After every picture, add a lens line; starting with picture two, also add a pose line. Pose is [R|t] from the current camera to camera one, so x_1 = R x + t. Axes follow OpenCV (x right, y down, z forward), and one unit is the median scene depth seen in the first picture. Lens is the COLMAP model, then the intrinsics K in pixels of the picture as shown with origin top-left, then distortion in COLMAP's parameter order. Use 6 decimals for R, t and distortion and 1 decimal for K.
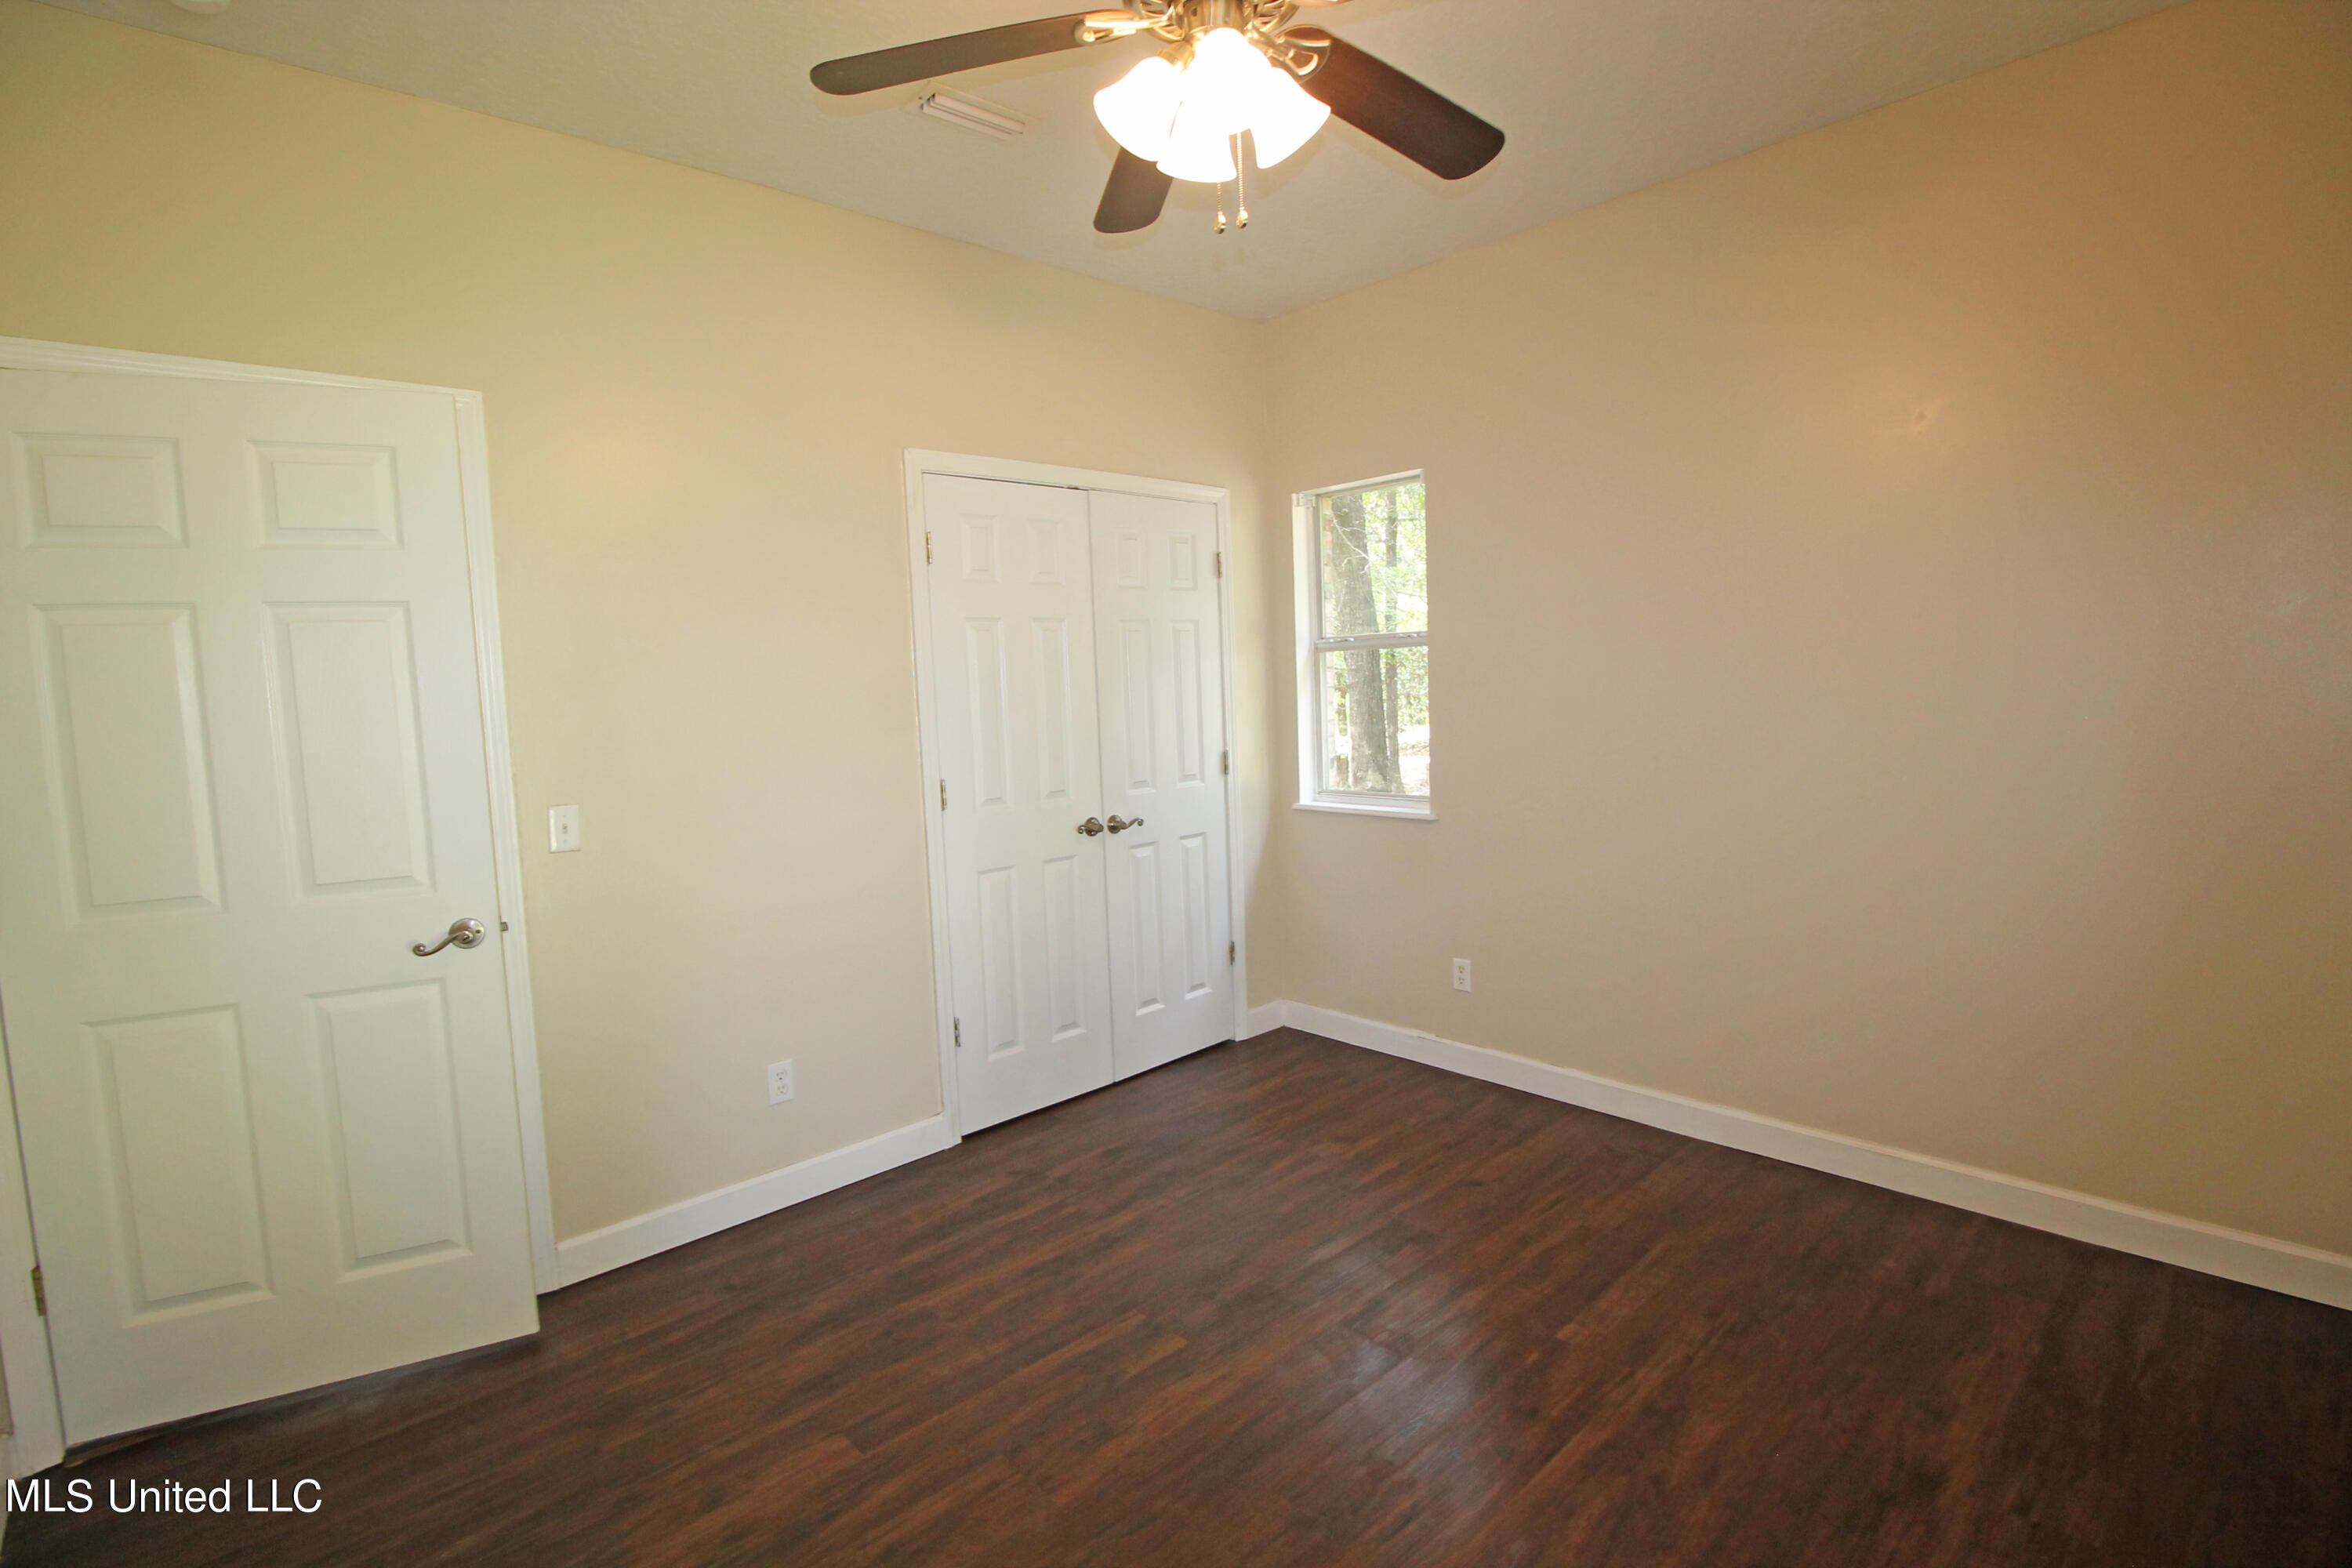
lens RADIAL K [[1097.8, 0, 1182.6], [0, 1097.8, 779.3], [0, 0, 1]] dist [-0.012198, -0.003650]
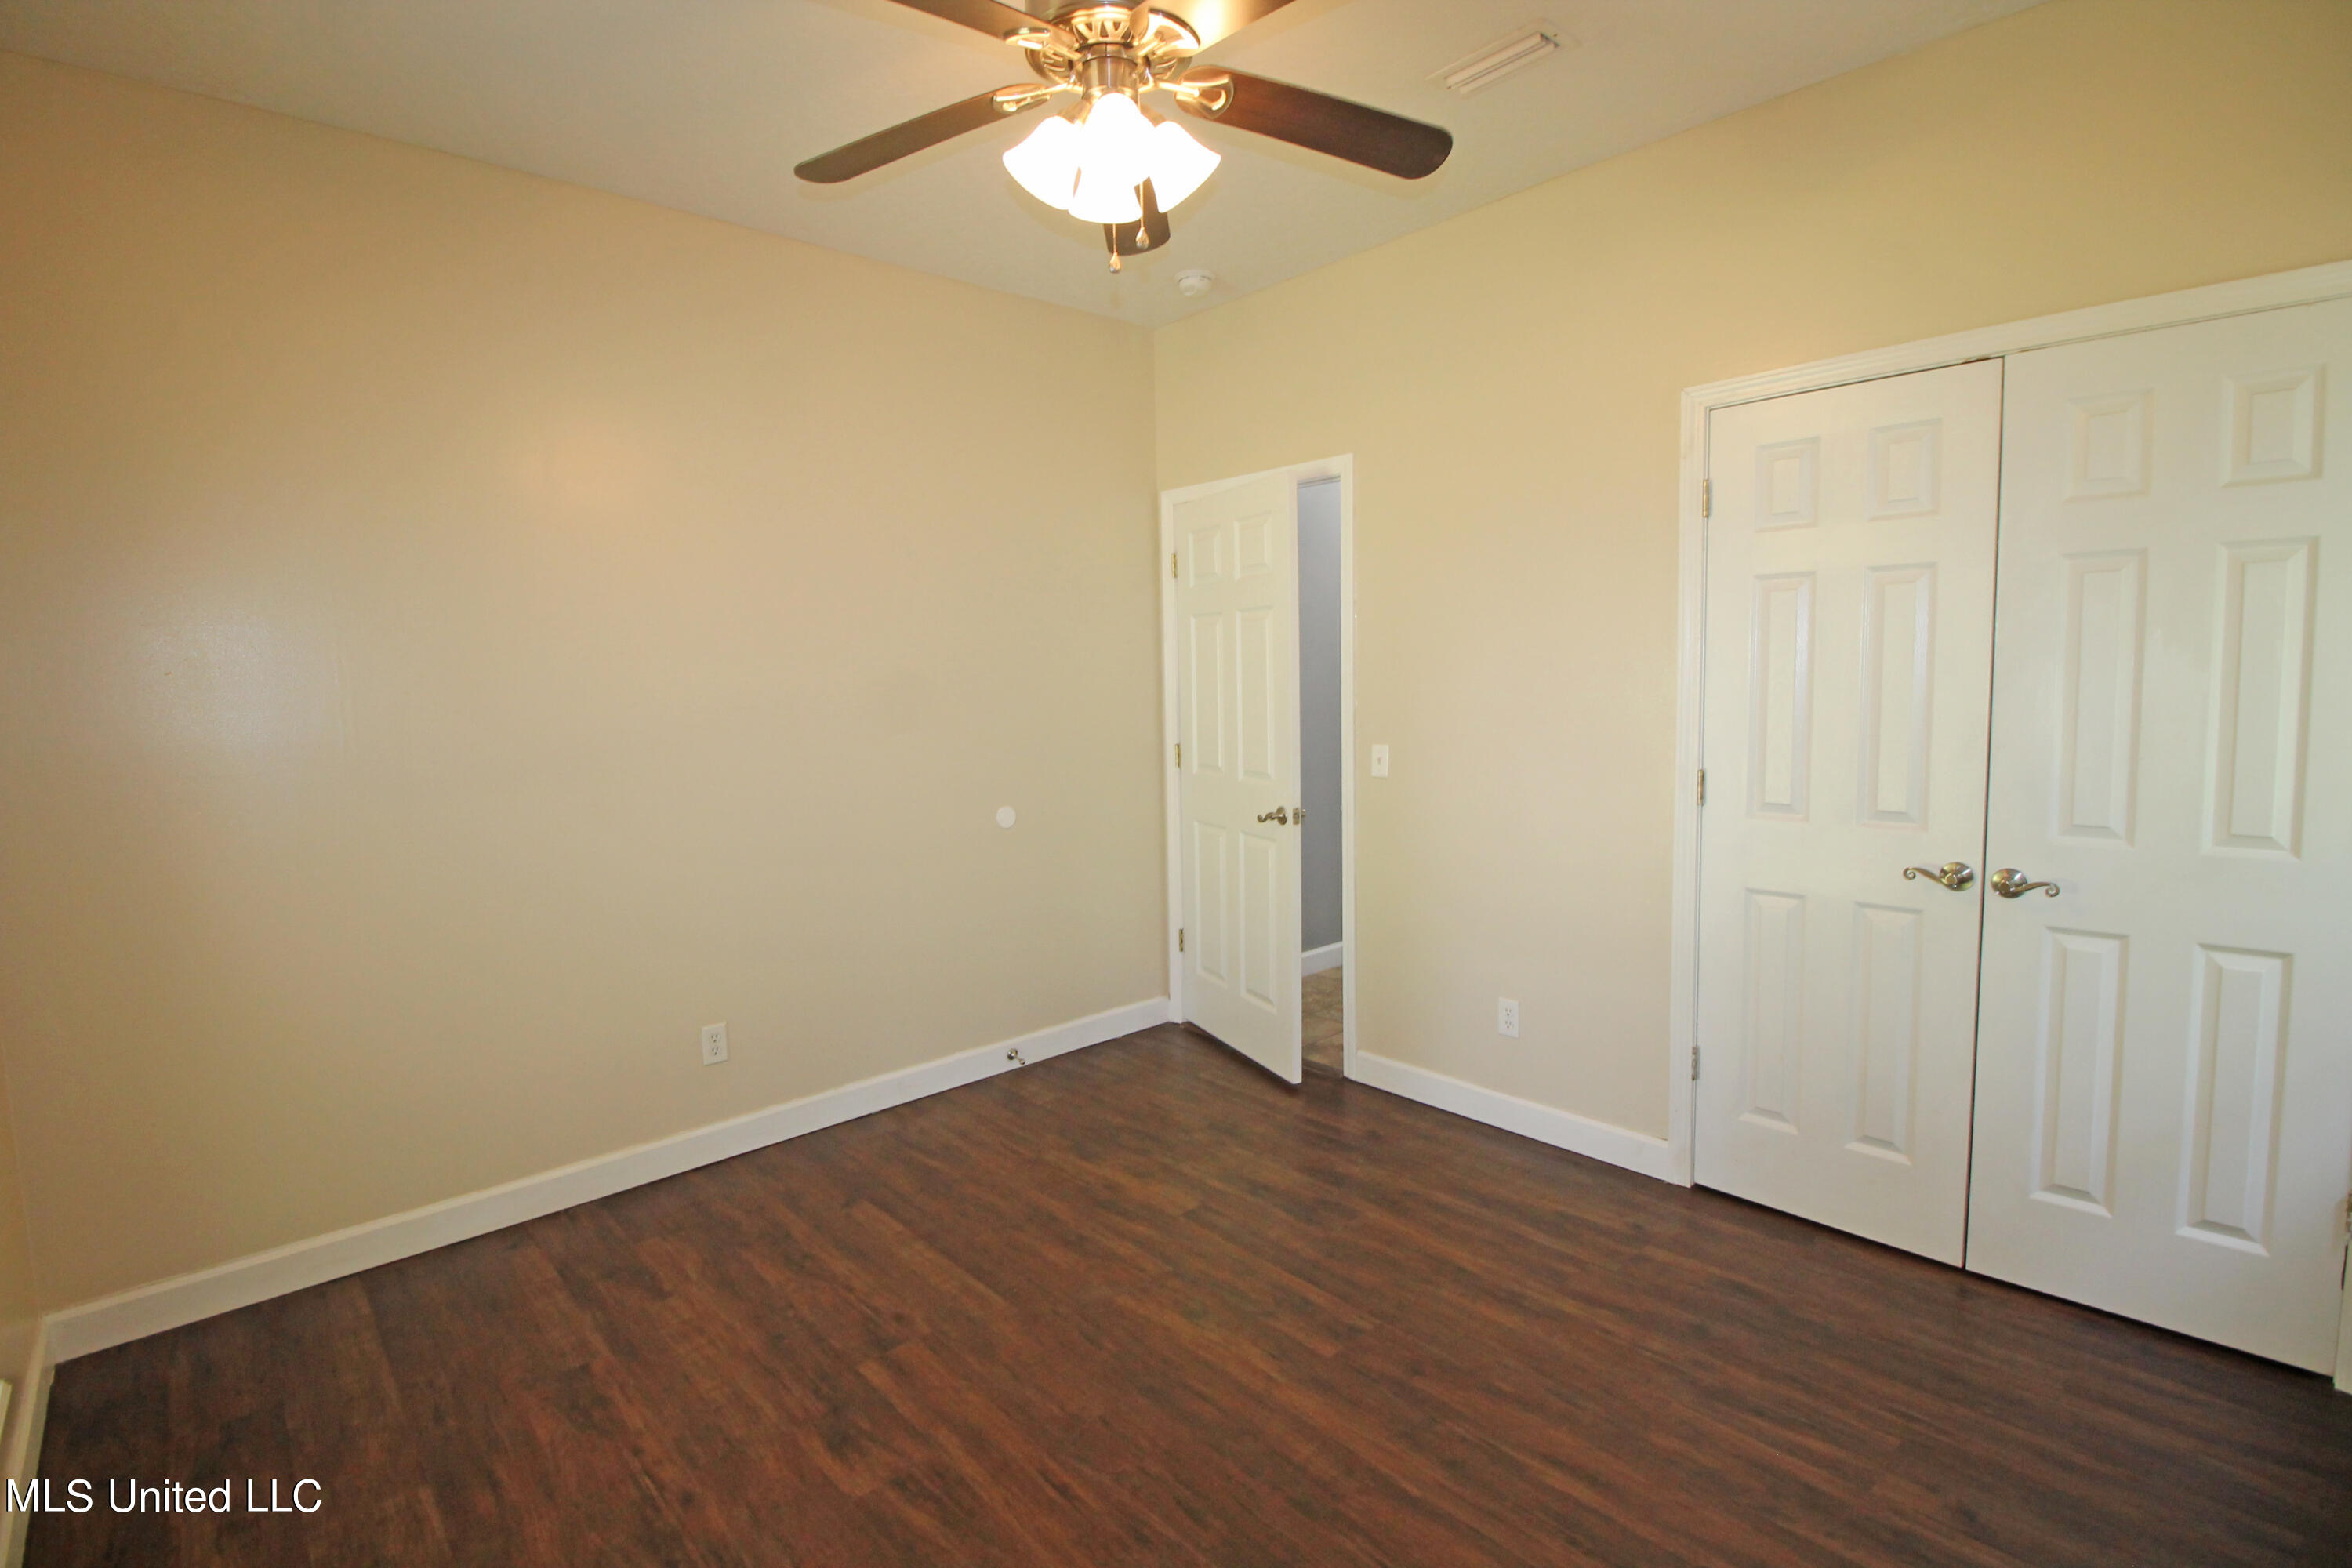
lens RADIAL K [[1097.8, 0, 1190.8], [0, 1097.8, 782.8], [0, 0, 1]] dist [-0.012198, -0.003650]
pose [[-0.009337, 0.132763, -0.991104, 0.680539], [-0.071290, 0.988537, 0.133091, -0.080742], [0.997412, 0.071898, 0.000234, 0.640278]]
